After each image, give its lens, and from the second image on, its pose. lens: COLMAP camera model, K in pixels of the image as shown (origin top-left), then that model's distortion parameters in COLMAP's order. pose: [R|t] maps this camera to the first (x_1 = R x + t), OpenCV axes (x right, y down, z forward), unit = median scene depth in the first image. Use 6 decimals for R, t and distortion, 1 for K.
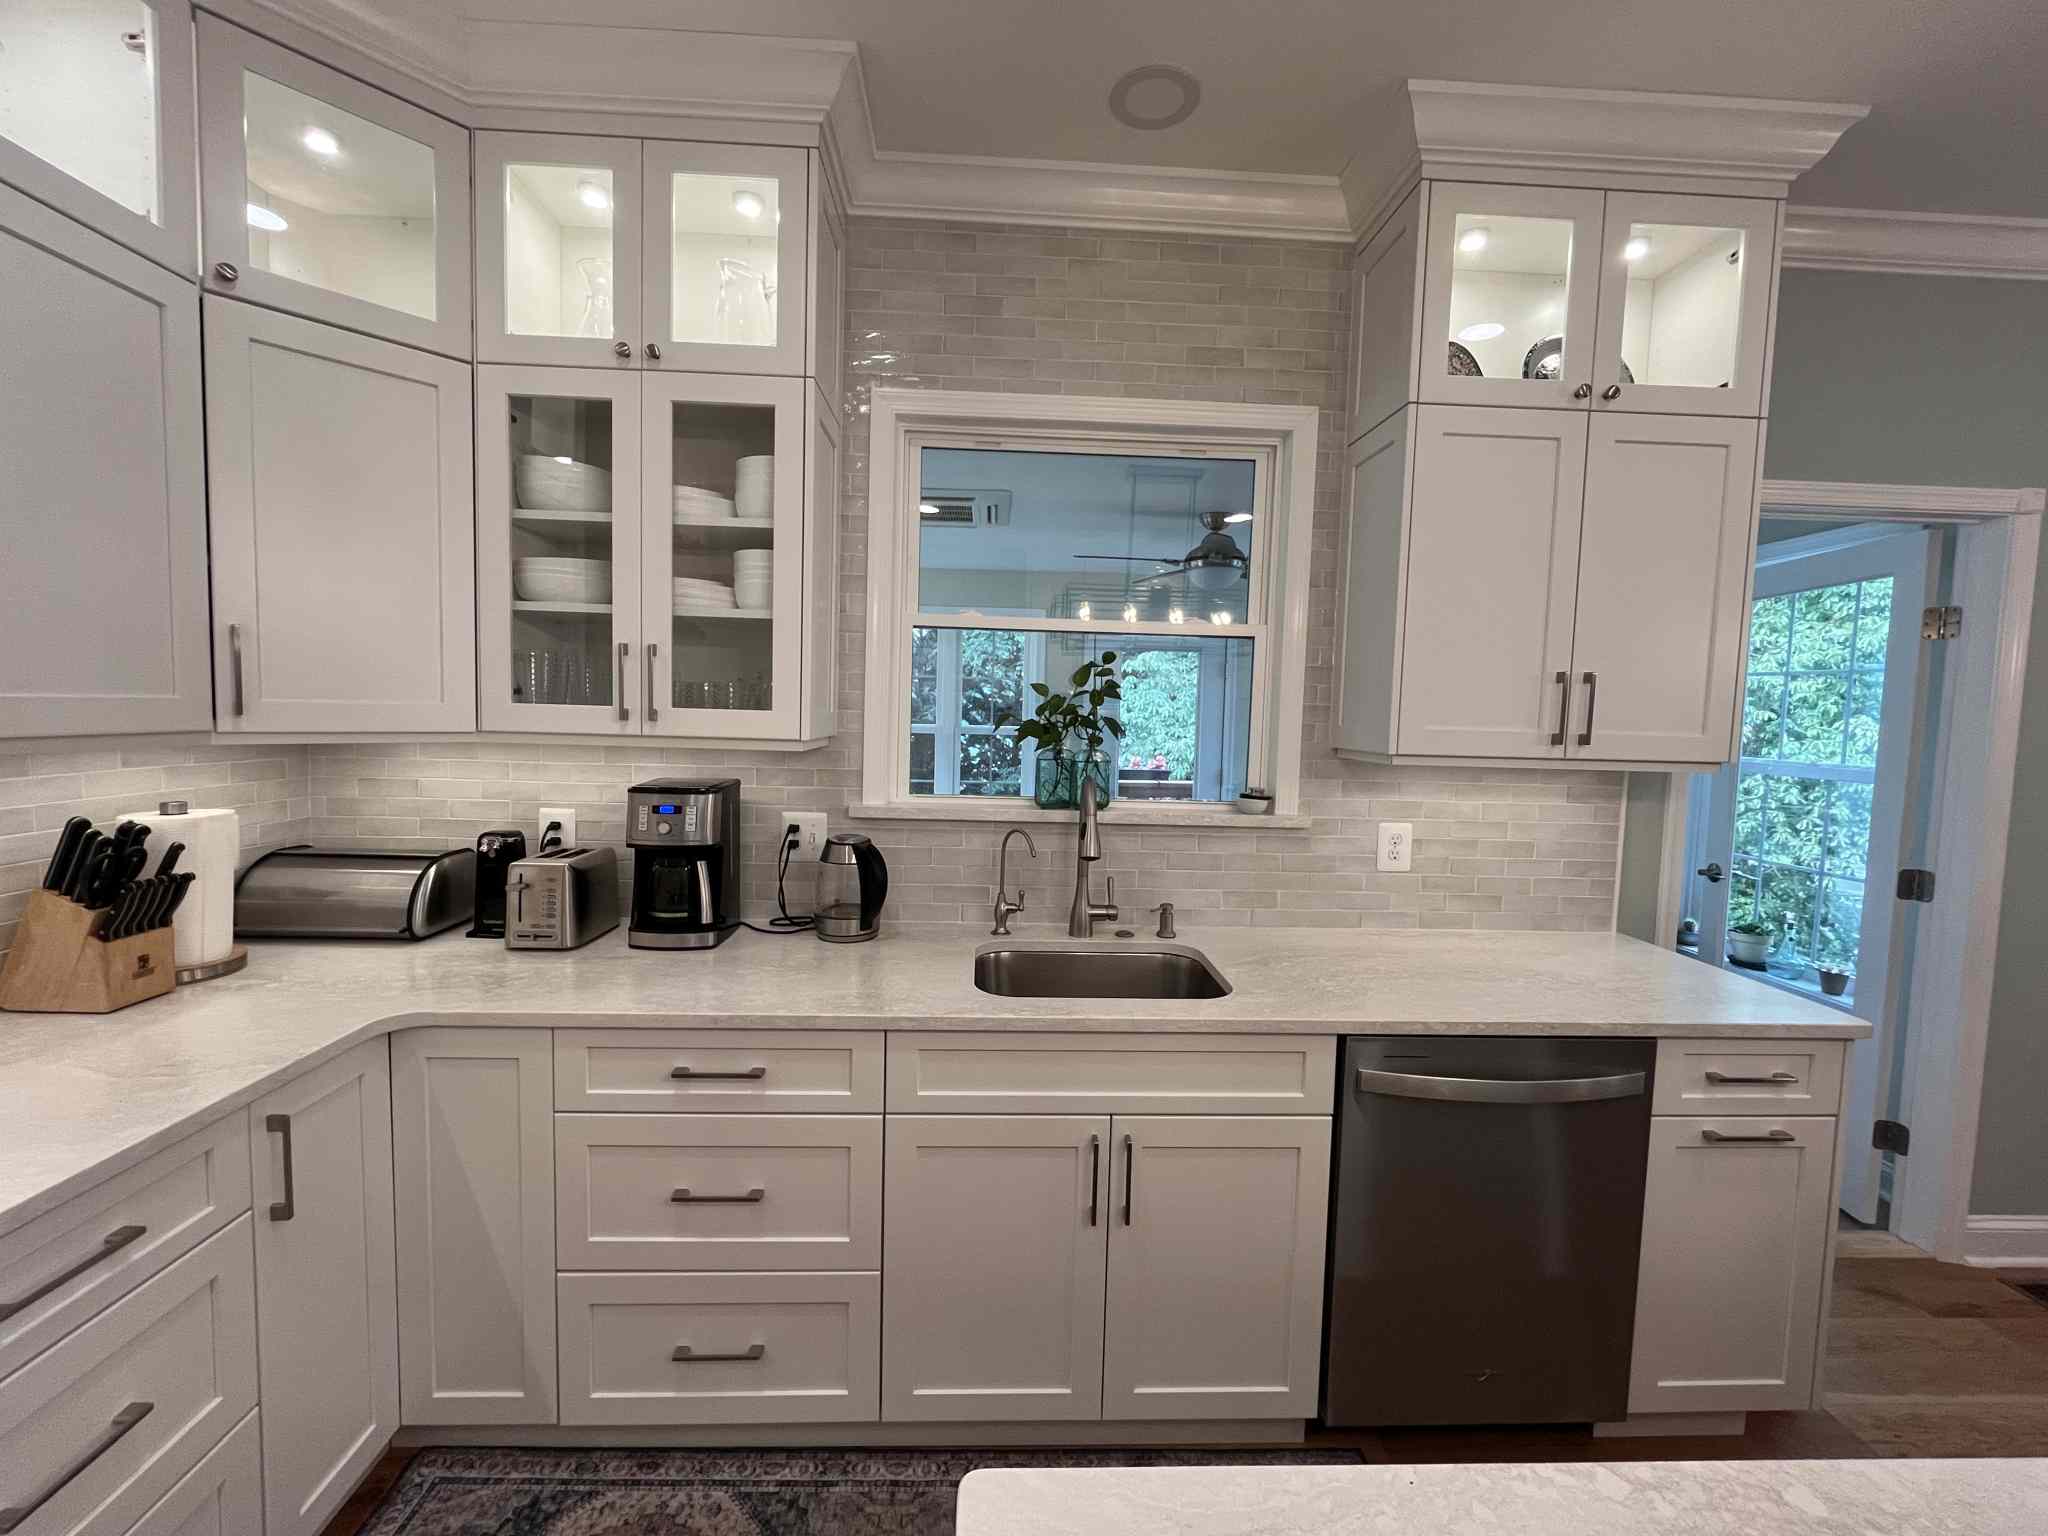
lens RADIAL K [[832.5, 0, 1024.0], [0, 832.5, 768.0], [0, 0, 1]] dist [-0.006533, -0.000091]
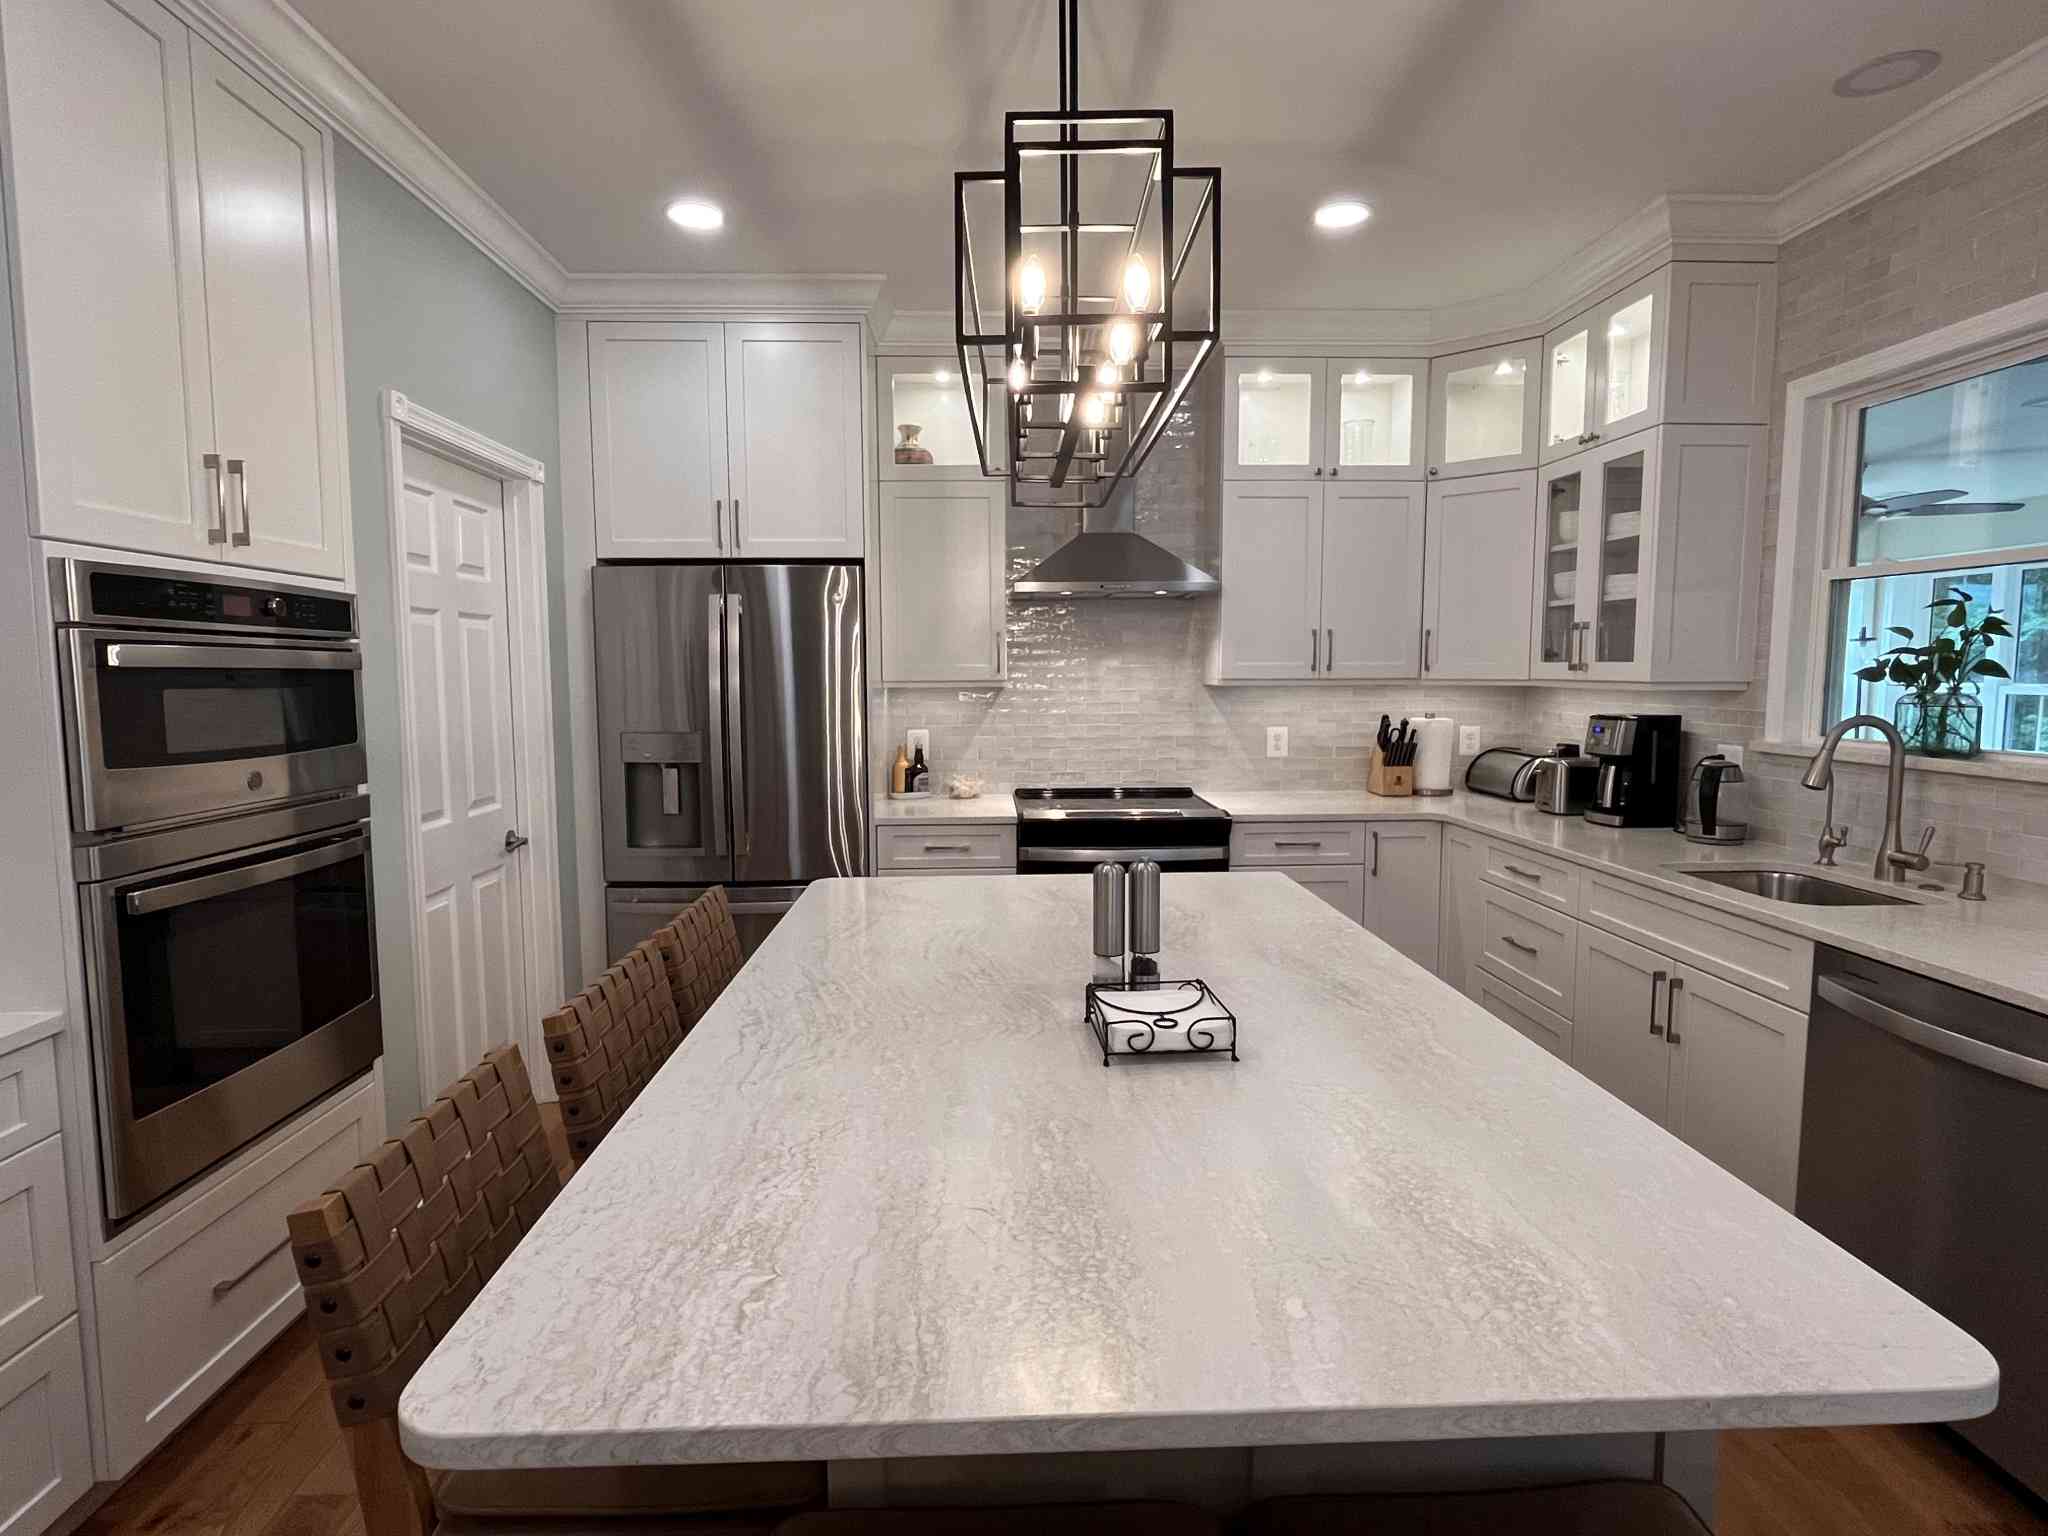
lens RADIAL K [[1049.0, 0, 1018.1], [0, 1049.0, 765.2], [0, 0, 1]] dist [-0.004223, -0.000463]
pose [[-0.004987, 0.065241, -0.997857, 1.543380], [-0.067581, 0.995566, 0.065429, 0.063794], [0.997701, 0.067763, -0.000556, -0.051602]]
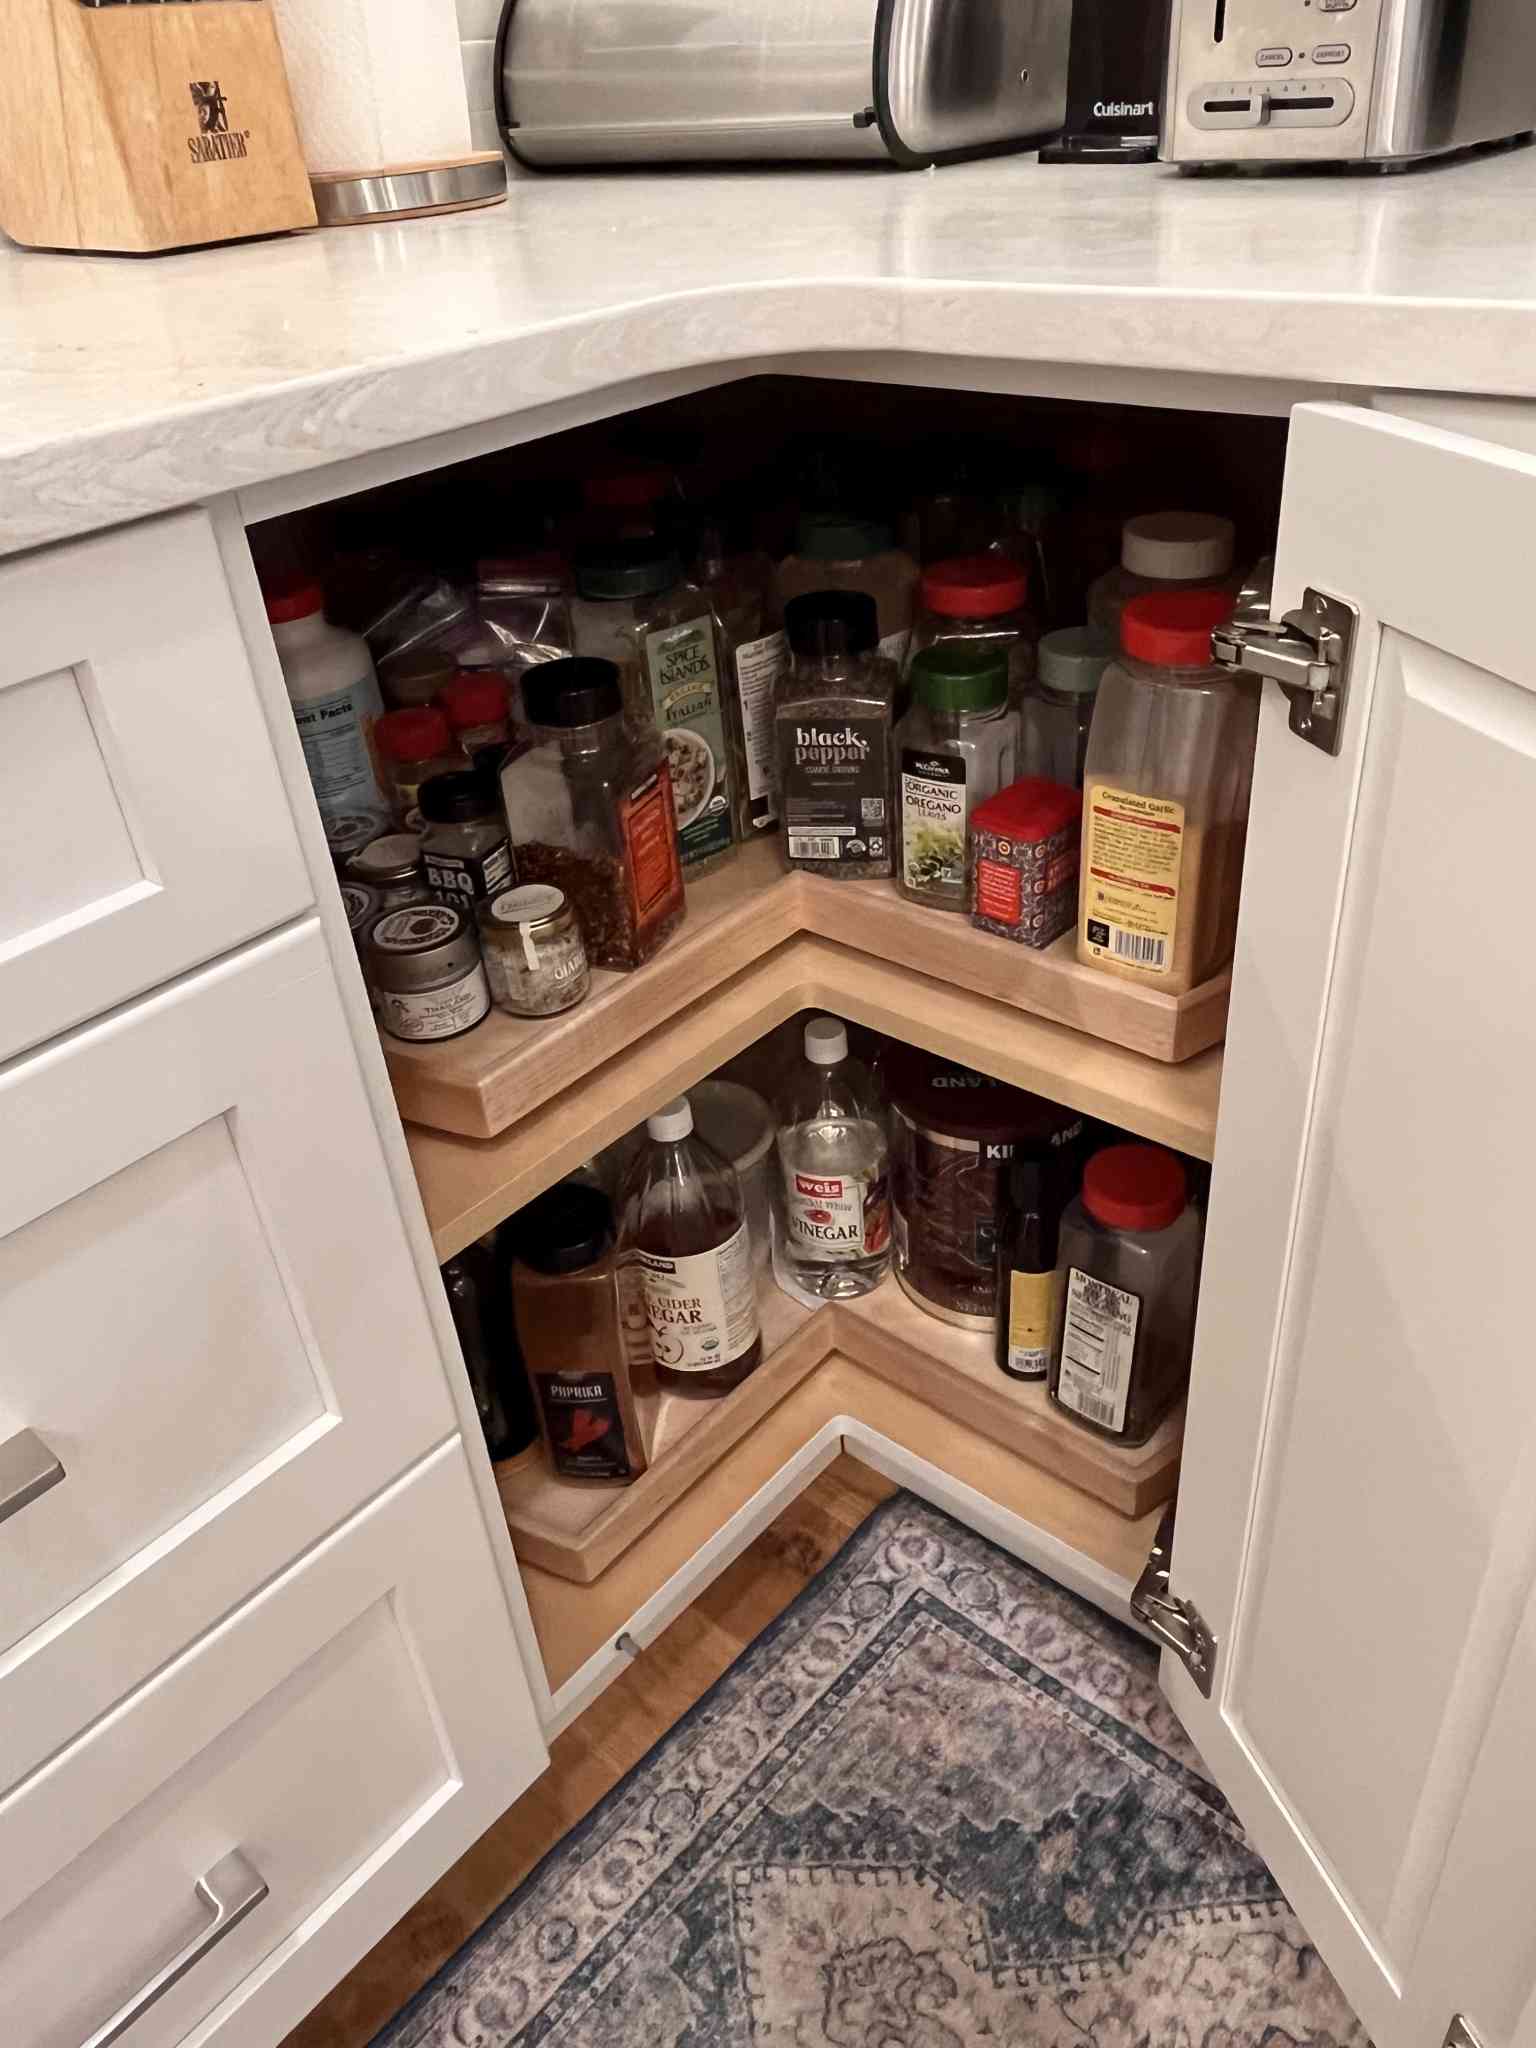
lens RADIAL K [[1496.9, 0, 799.3], [0, 1496.9, 1006.9], [0, 0, 1]] dist [0.001145, 0.000015]
pose [[0.729641, 0.298572, -0.615206, -0.346110], [0.043827, 0.877380, 0.477790, 0.227880], [0.682424, -0.375578, 0.627087, 0.539135]]
